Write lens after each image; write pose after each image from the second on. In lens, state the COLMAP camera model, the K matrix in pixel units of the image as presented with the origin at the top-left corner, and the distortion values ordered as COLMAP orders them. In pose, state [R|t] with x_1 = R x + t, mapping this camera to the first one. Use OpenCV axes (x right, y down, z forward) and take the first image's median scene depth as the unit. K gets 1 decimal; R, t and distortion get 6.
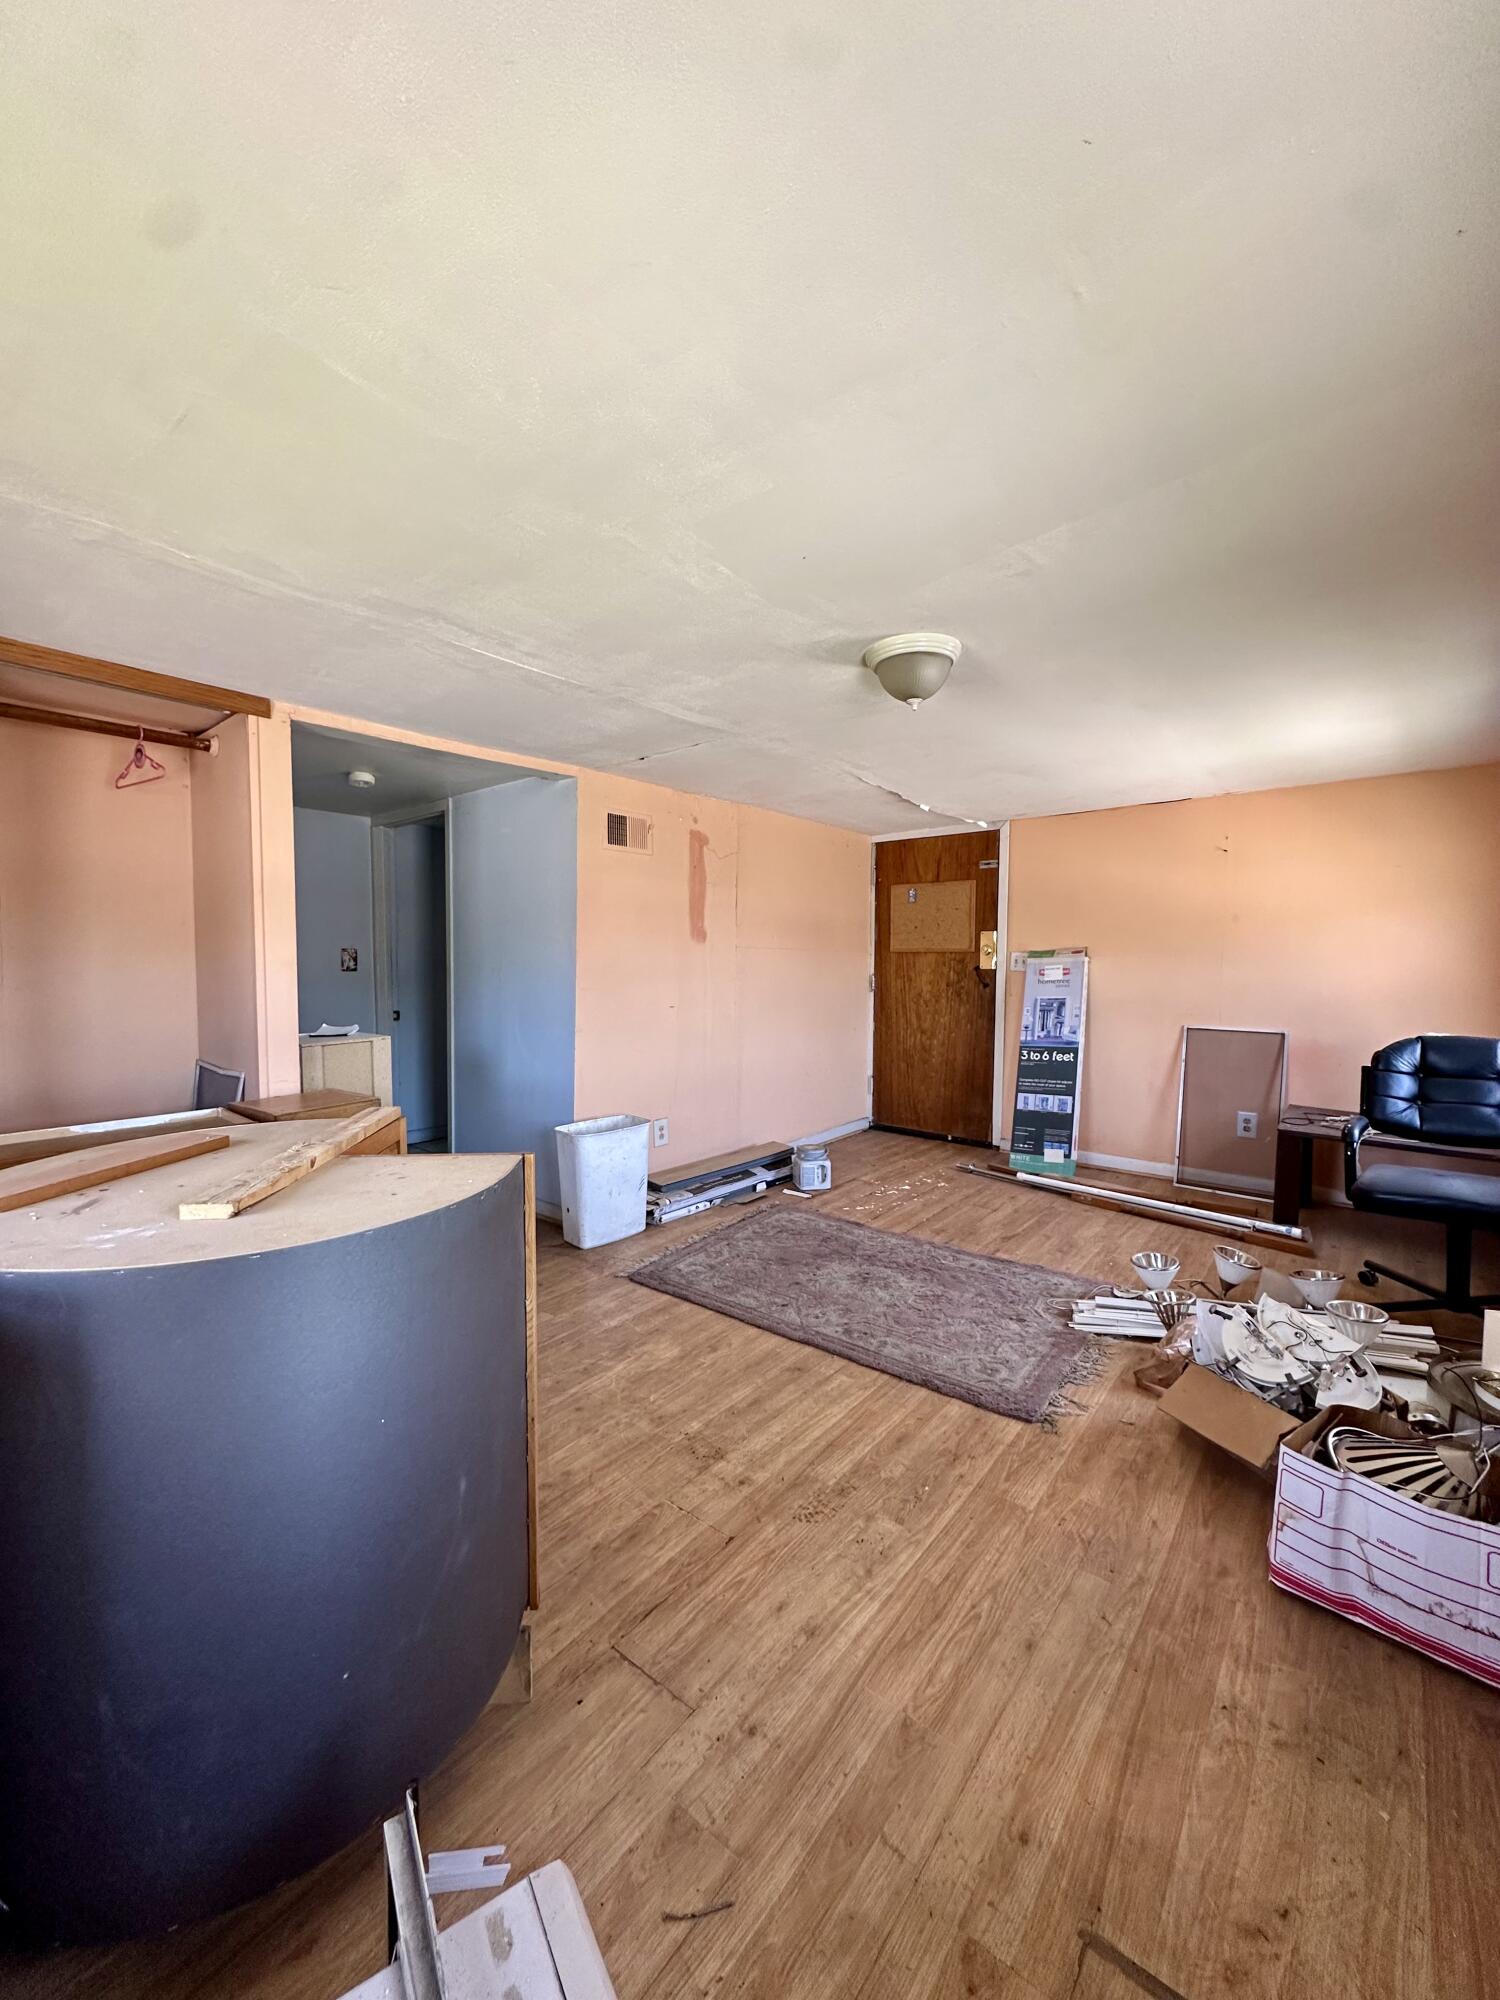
lens RADIAL K [[792.9, 0, 752.2], [0, 792.9, 991.3], [0, 0, 1]] dist [-0.001229, 0.000112]
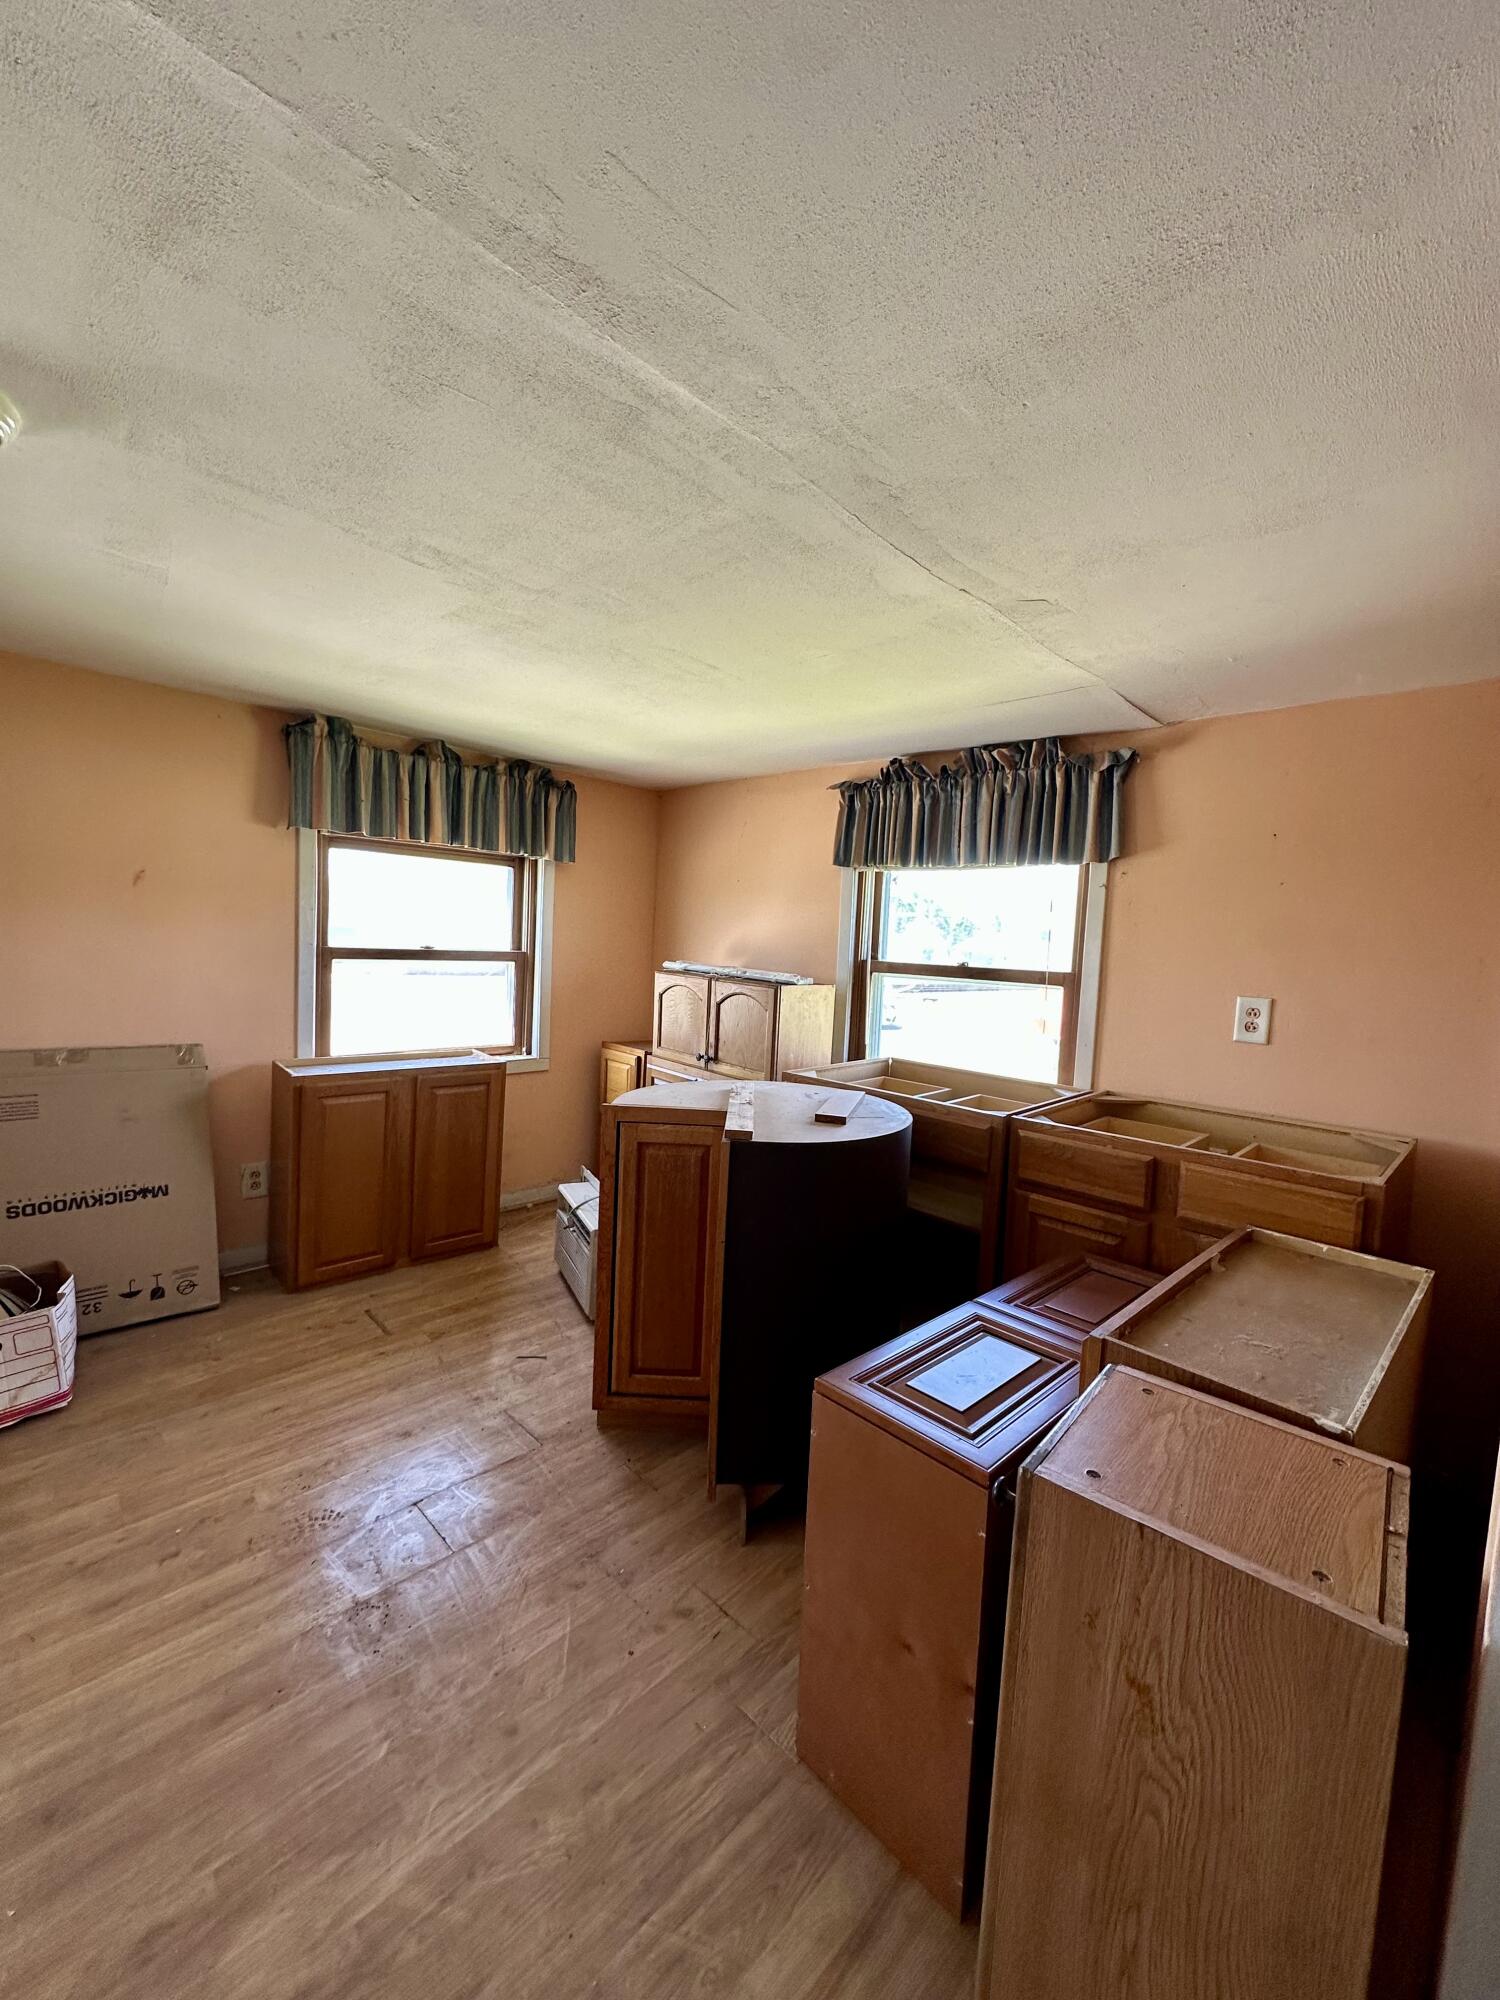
lens RADIAL K [[792.9, 0, 752.2], [0, 792.9, 991.3], [0, 0, 1]] dist [-0.001229, 0.000112]
pose [[-0.994046, -0.059826, 0.091066, -0.420967], [-0.050186, 0.993238, 0.104691, -0.111288], [-0.096713, 0.099498, -0.990327, 1.520450]]
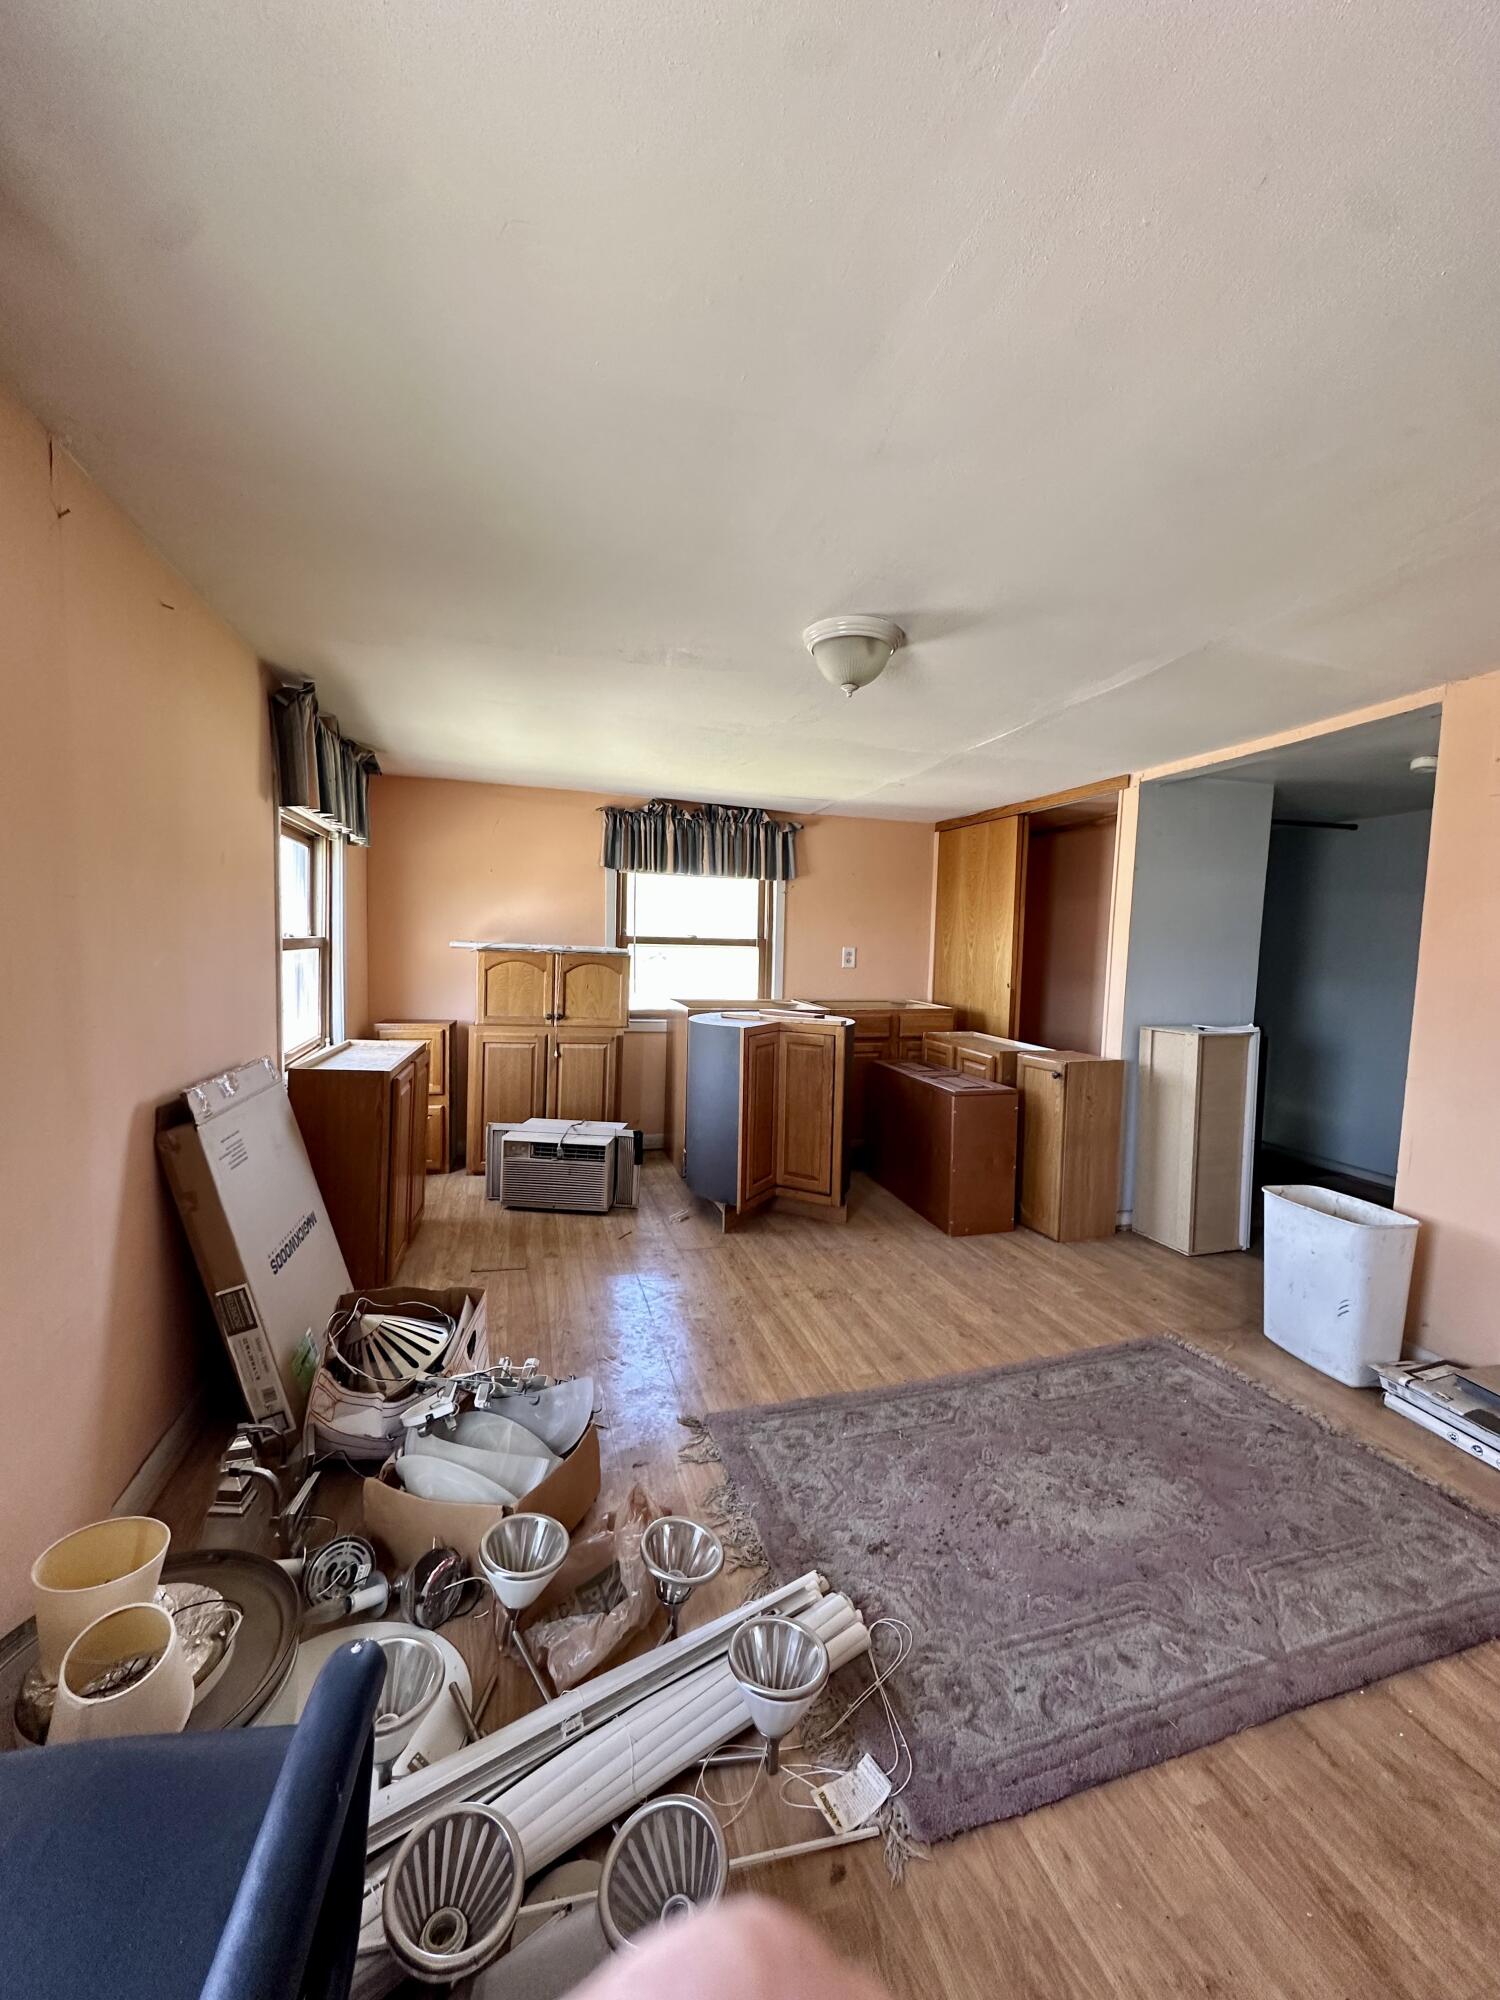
lens RADIAL K [[792.9, 0, 752.2], [0, 792.9, 991.3], [0, 0, 1]] dist [-0.001229, 0.000112]
pose [[-0.569939, 0.032661, -0.821038, 1.084386], [-0.063767, 0.994438, 0.083824, -0.074233], [0.819209, 0.100130, -0.564686, 1.505551]]
